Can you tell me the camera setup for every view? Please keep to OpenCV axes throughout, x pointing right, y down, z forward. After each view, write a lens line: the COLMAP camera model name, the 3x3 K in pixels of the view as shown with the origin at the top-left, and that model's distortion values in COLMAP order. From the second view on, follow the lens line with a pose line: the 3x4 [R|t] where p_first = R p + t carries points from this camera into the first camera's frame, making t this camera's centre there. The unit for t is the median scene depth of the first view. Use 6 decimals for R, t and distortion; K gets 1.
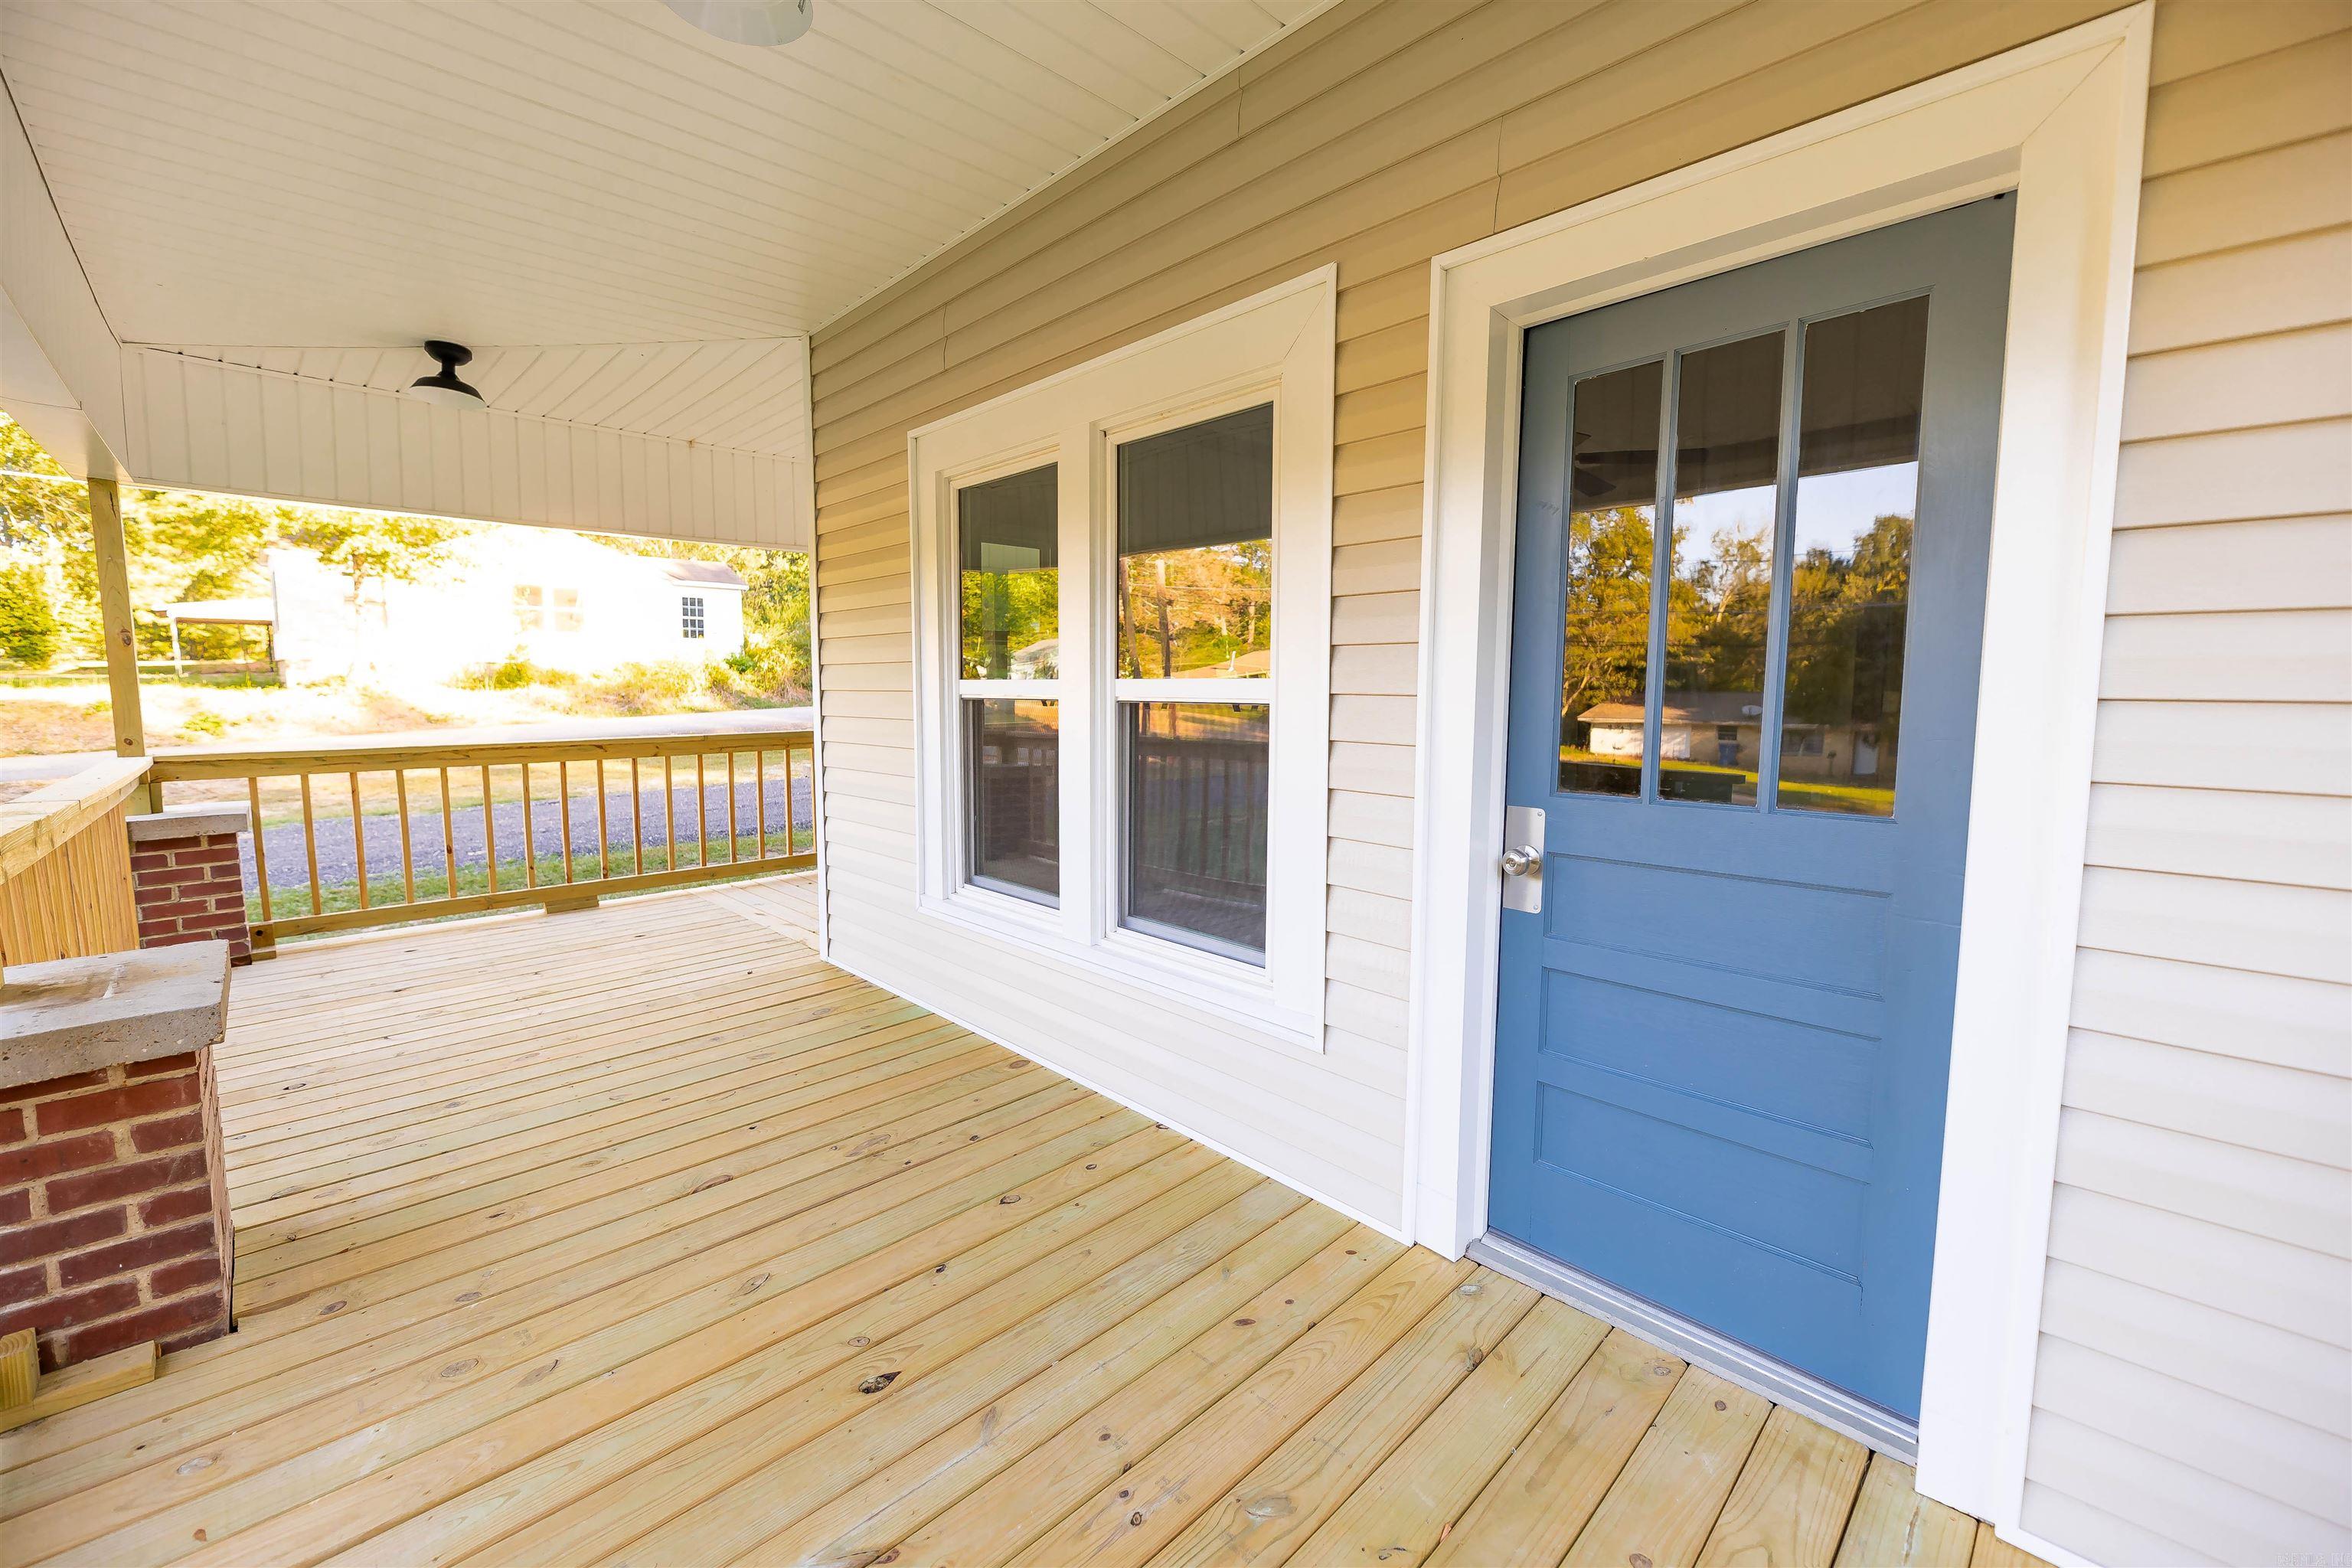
lens RADIAL K [[948.2, 0, 1179.6], [0, 948.2, 779.7], [0, 0, 1]] dist [-0.003721, -0.000918]
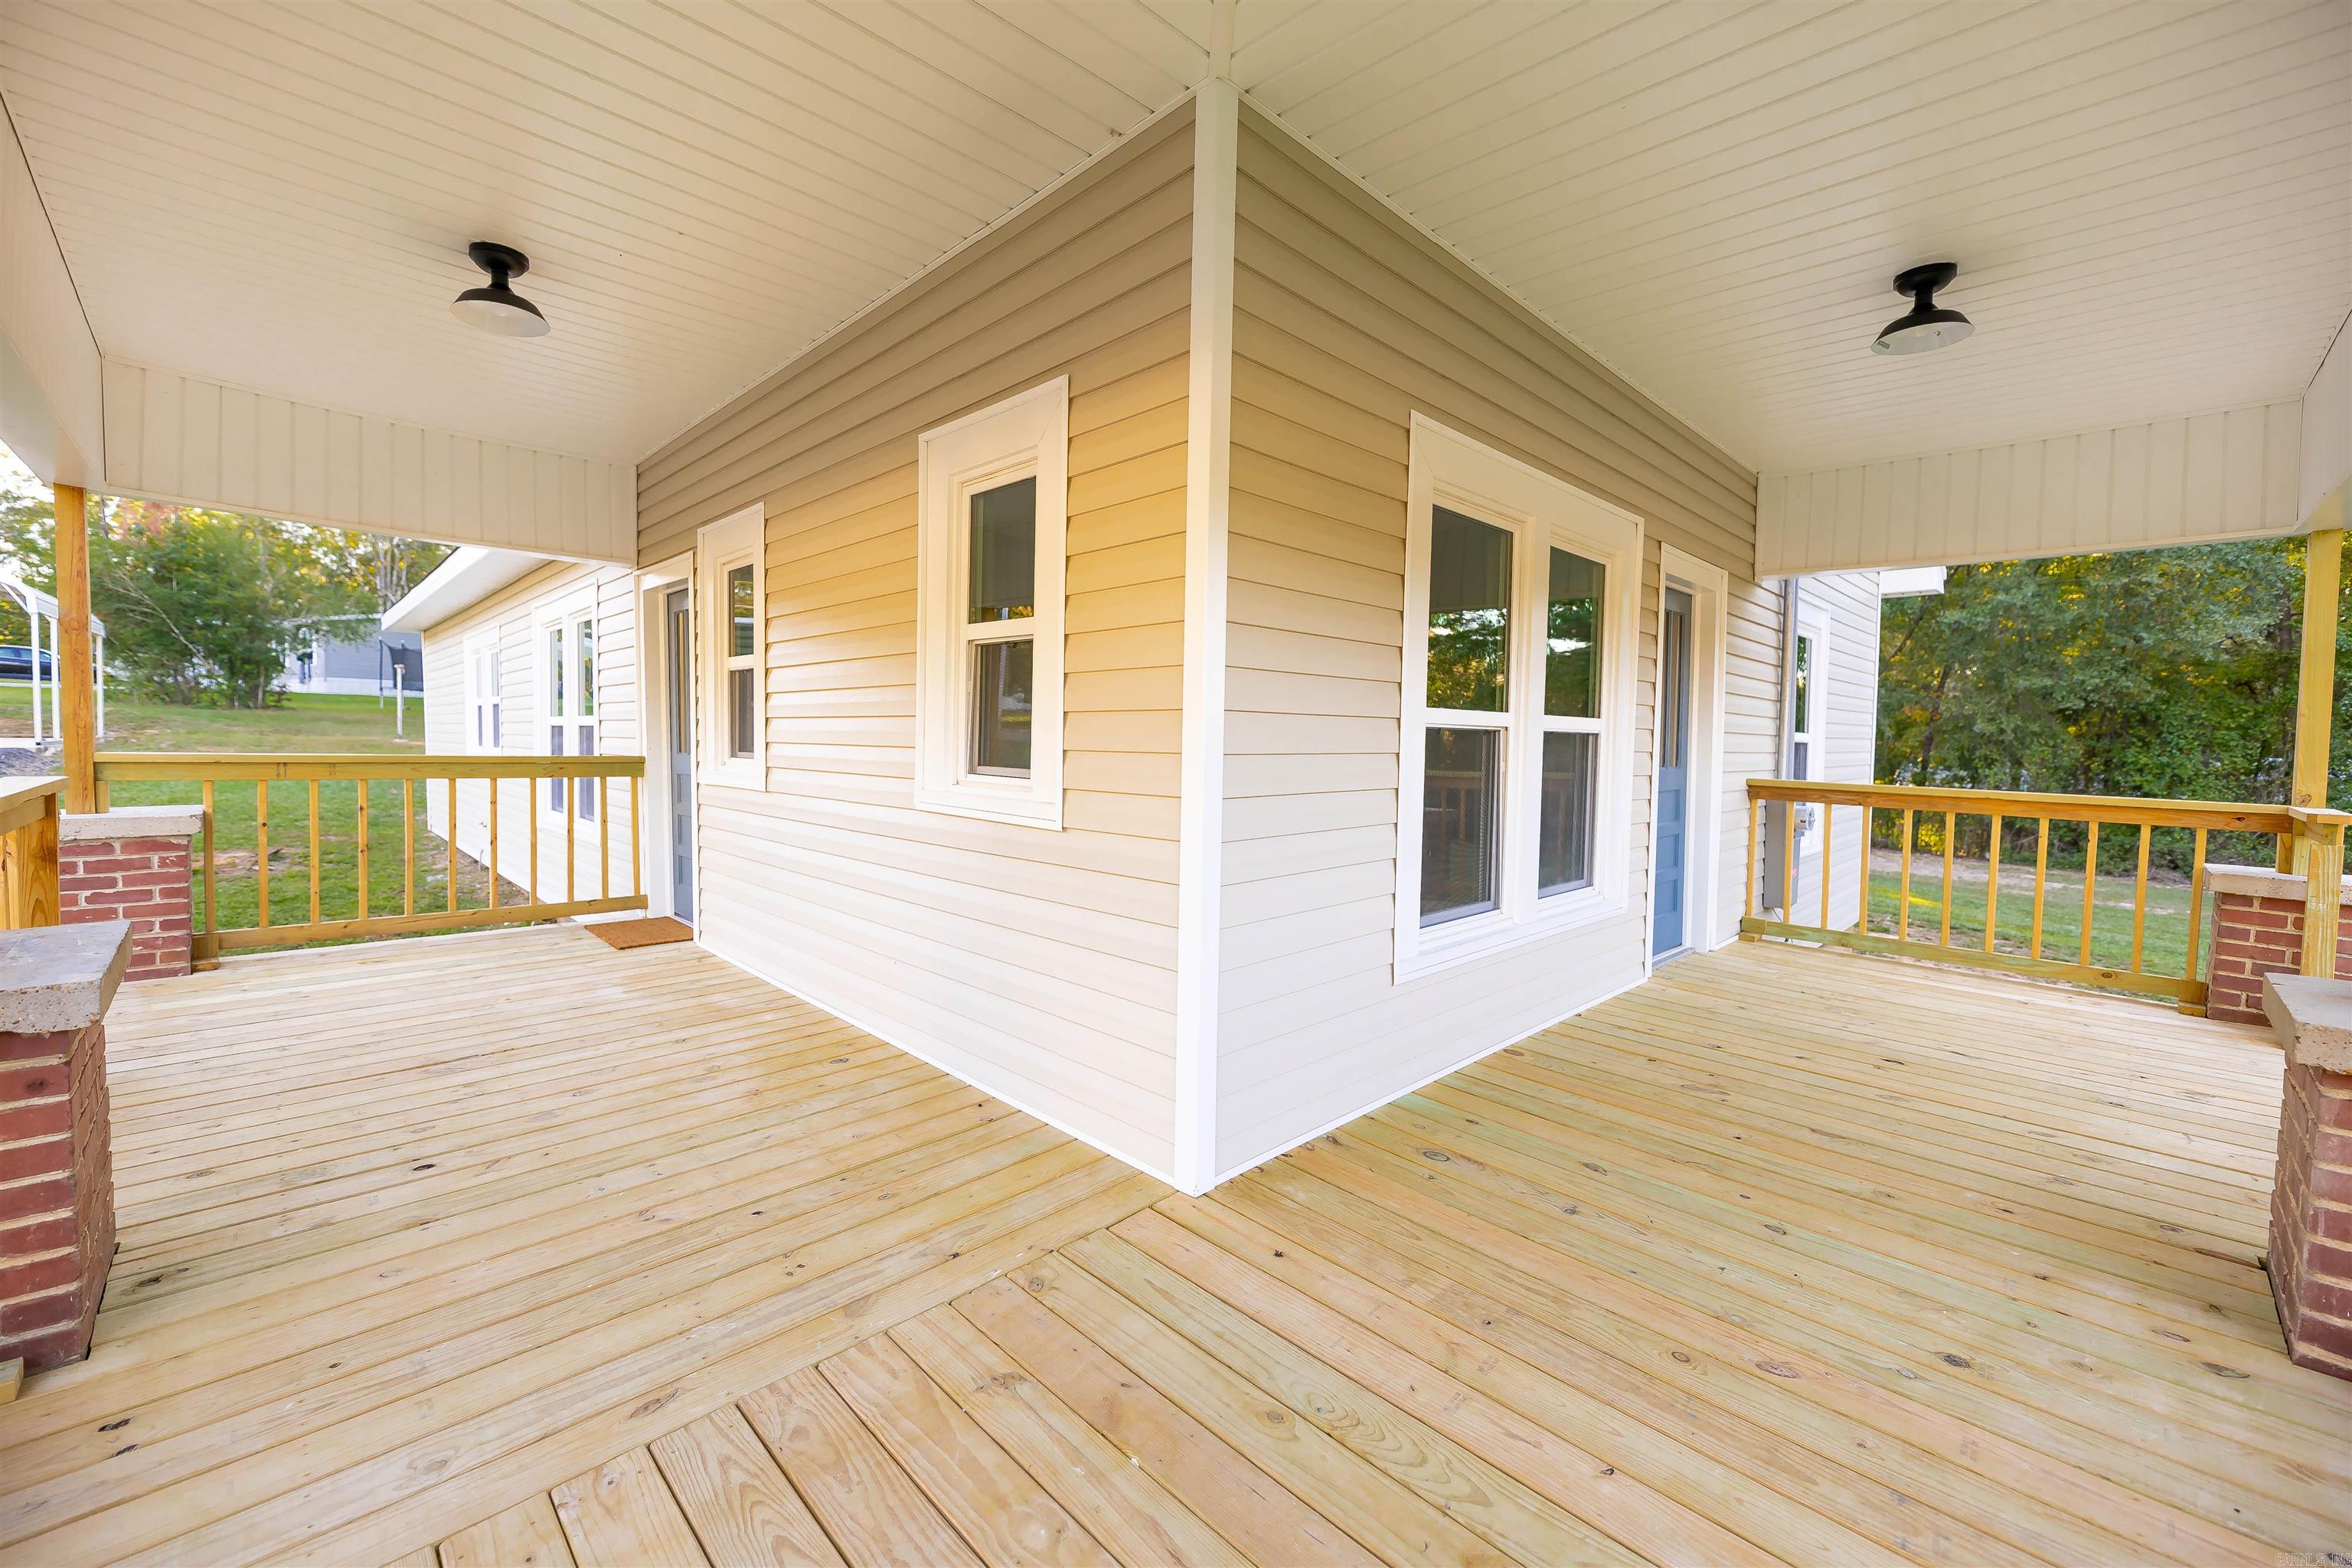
lens RADIAL K [[948.2, 0, 1179.6], [0, 948.2, 779.7], [0, 0, 1]] dist [-0.003721, -0.000918]
pose [[-0.015155, -0.052754, 0.998493, -1.323085], [0.076534, 0.995616, 0.053764, -0.119791], [-0.996952, 0.077233, -0.011051, 1.439986]]
